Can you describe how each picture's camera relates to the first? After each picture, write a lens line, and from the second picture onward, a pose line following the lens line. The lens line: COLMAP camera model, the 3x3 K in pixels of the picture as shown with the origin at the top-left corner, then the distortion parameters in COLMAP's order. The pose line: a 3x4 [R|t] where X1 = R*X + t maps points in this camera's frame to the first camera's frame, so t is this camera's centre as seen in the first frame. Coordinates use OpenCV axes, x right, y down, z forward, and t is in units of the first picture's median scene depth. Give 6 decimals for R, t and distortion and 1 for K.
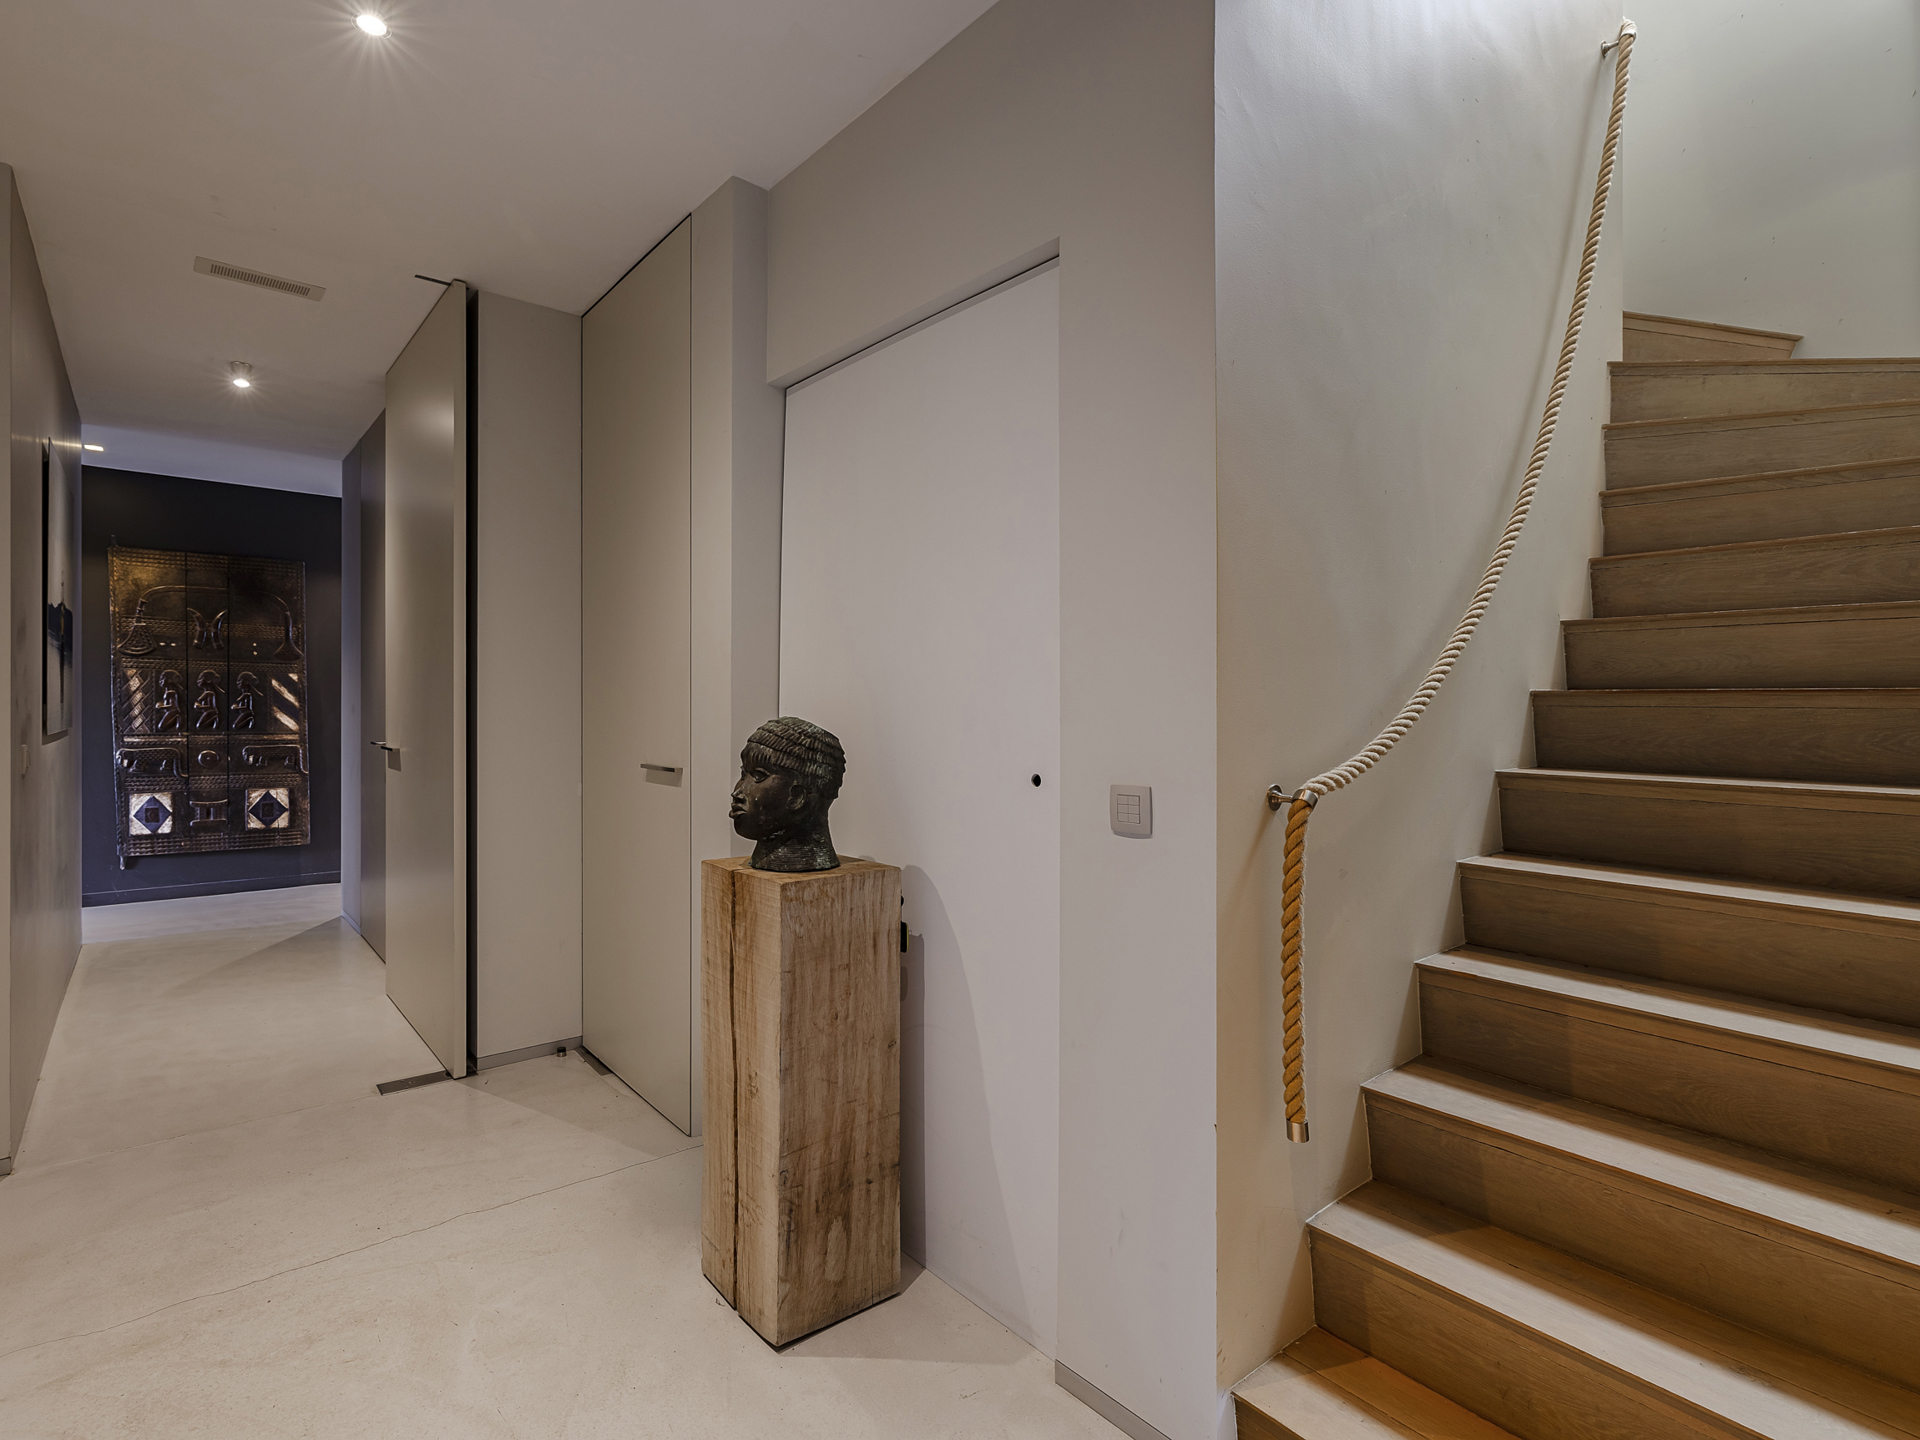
lens RADIAL K [[942.2, 0, 923.1], [0, 942.2, 716.4], [0, 0, 1]] dist [0.002210, 0.000929]
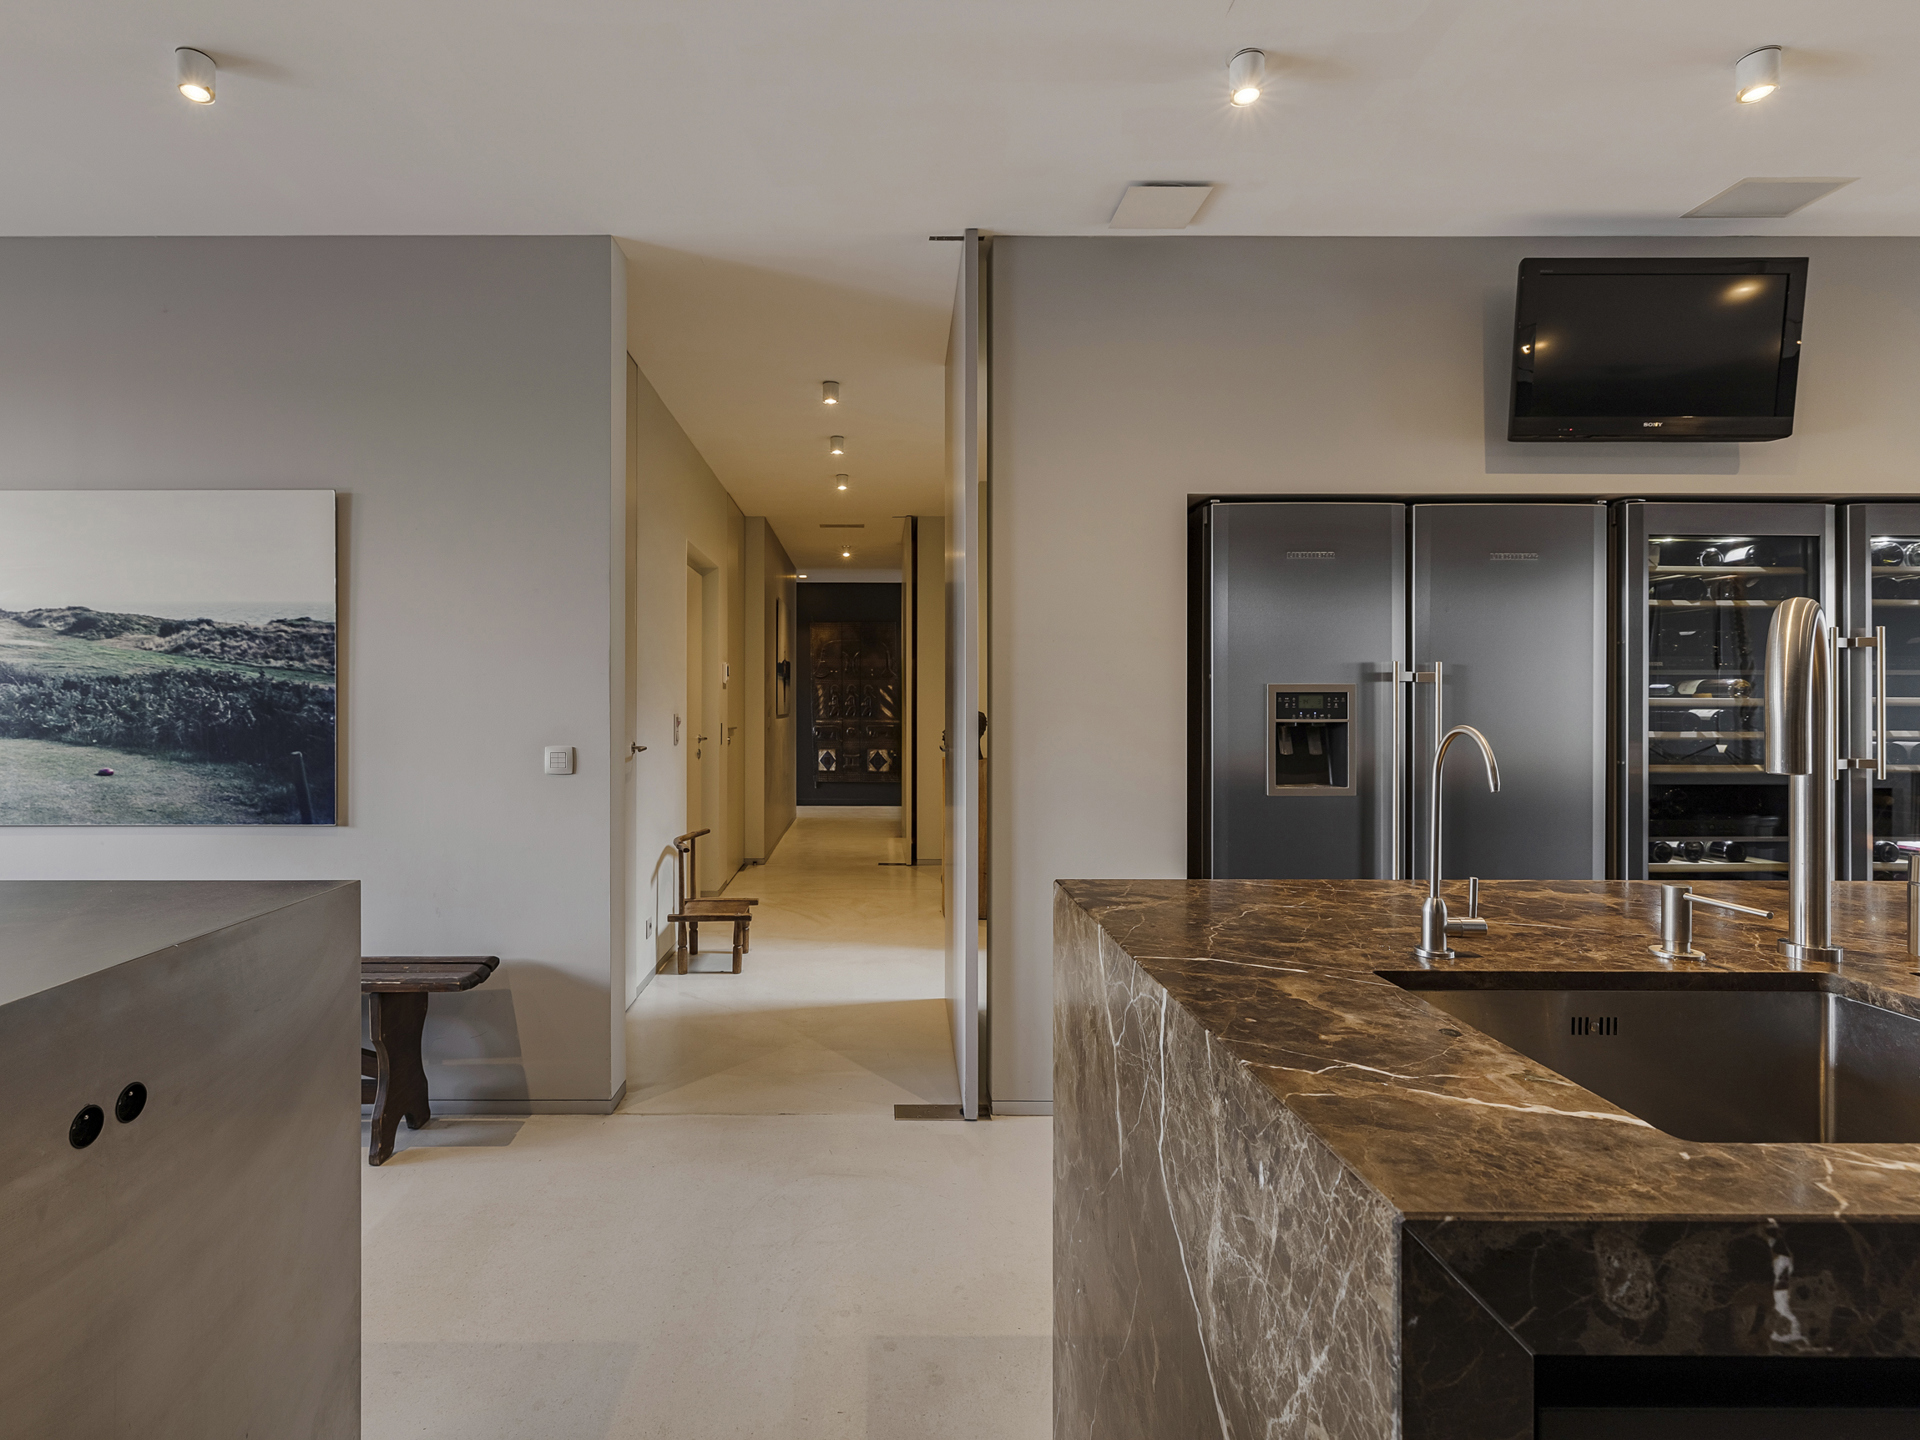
lens RADIAL K [[942.2, 0, 962.4], [0, 942.2, 699.7], [0, 0, 1]] dist [0.002210, 0.000929]
pose [[0.833036, -0.011744, -0.553095, 0.464236], [0.003991, 0.999876, -0.015220, 0.010198], [0.553205, 0.010472, 0.832979, -0.437253]]
